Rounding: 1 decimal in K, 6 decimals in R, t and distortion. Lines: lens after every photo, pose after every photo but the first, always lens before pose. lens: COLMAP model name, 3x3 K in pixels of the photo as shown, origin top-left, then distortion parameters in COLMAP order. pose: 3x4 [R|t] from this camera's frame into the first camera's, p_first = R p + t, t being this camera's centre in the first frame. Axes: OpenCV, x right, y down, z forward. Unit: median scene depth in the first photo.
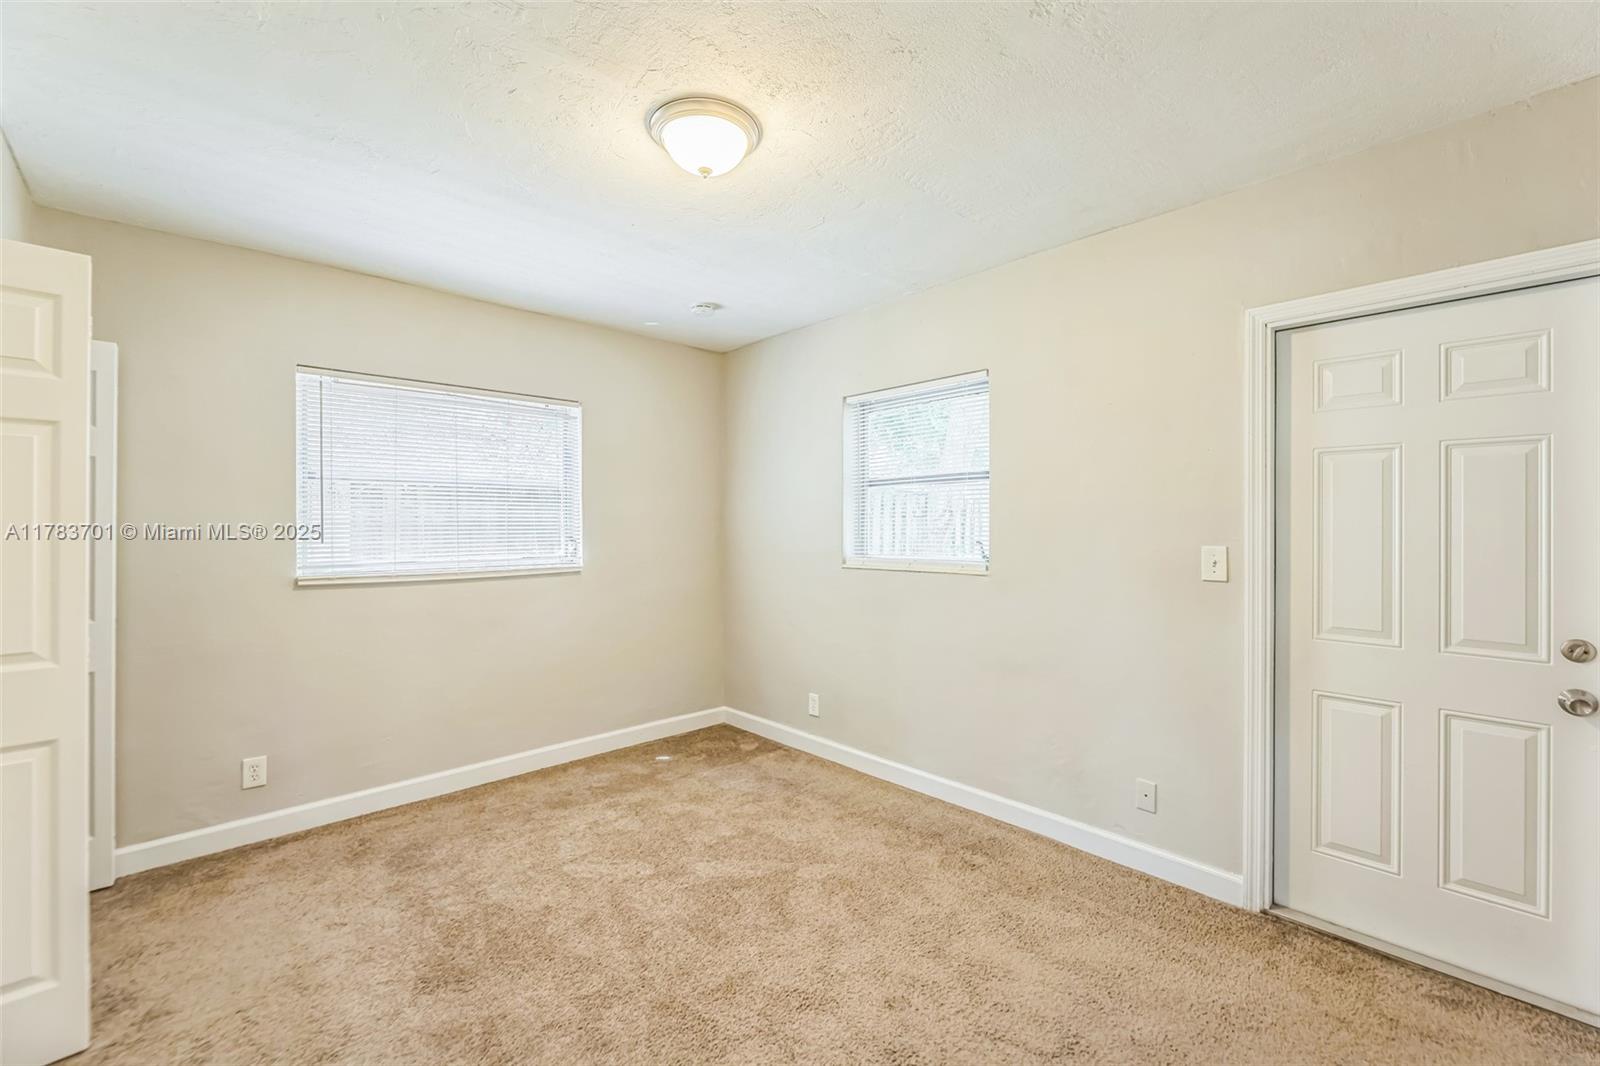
lens RADIAL K [[671.7, 0, 810.3], [0, 671.7, 521.8], [0, 0, 1]] dist [-0.004376, 0.000283]
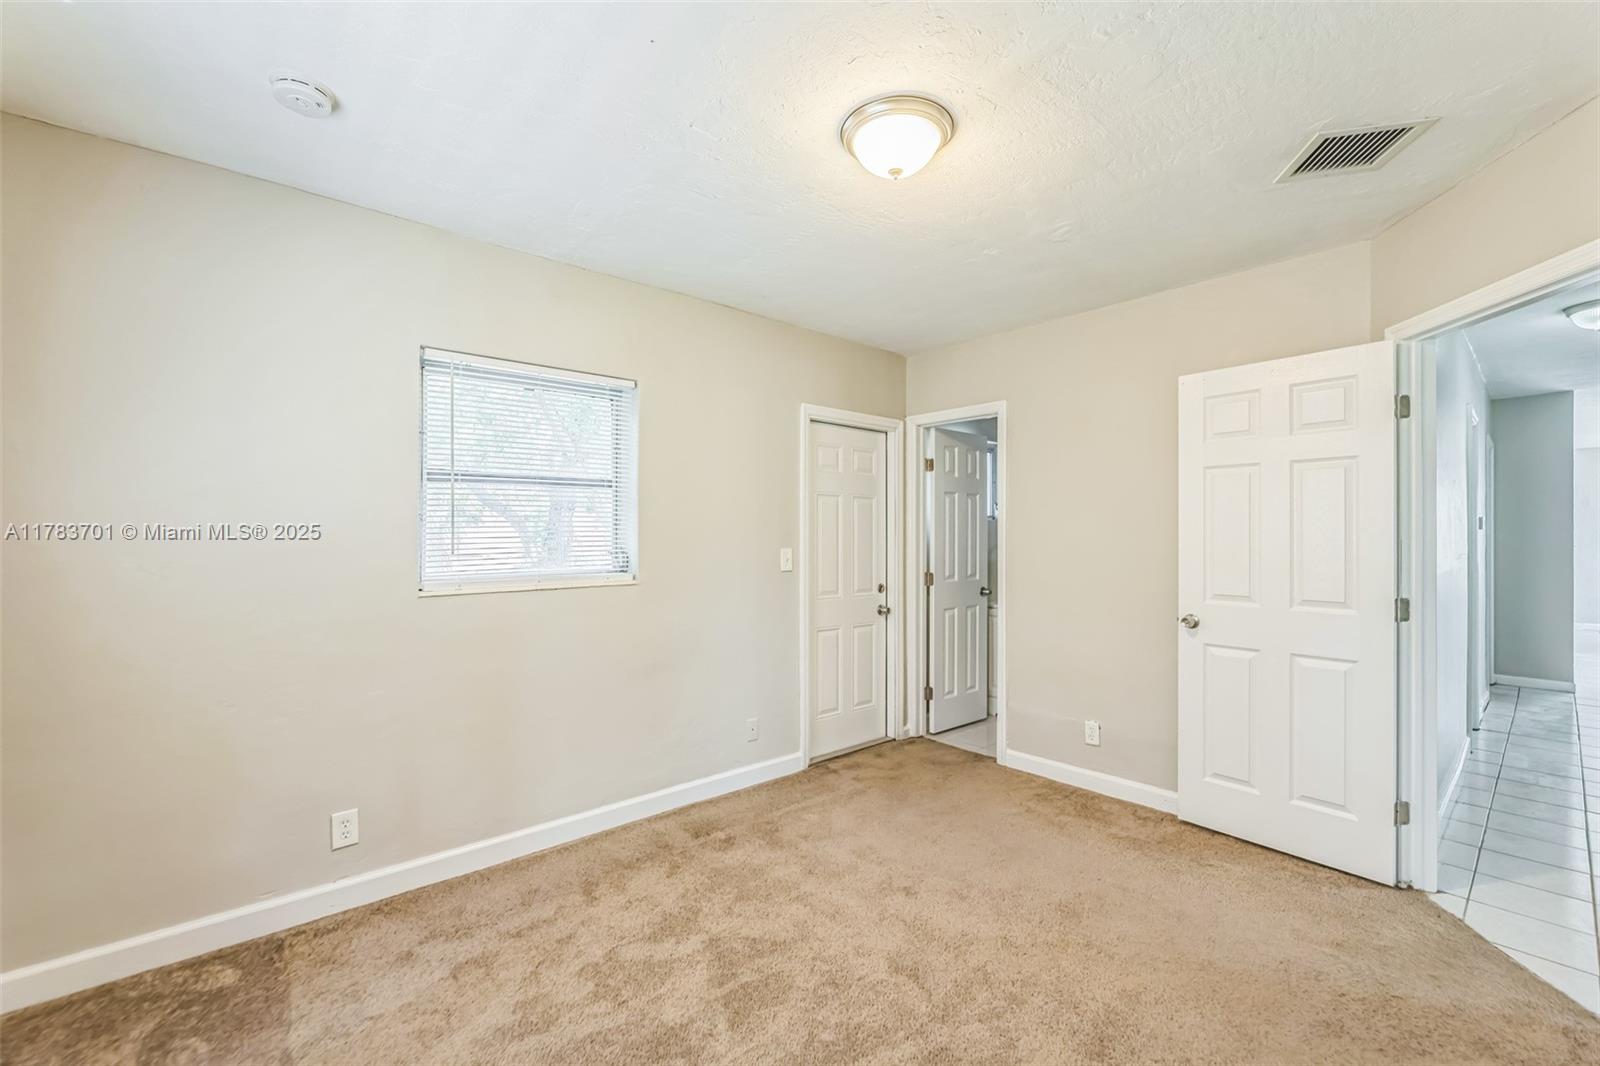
lens RADIAL K [[671.7, 0, 806.4], [0, 671.7, 536.8], [0, 0, 1]] dist [-0.004376, 0.000283]
pose [[0.025932, -0.000474, 0.999664, -0.743137], [-0.007077, 0.999975, 0.000658, 0.004915], [-0.999639, -0.007092, 0.025928, 0.715100]]
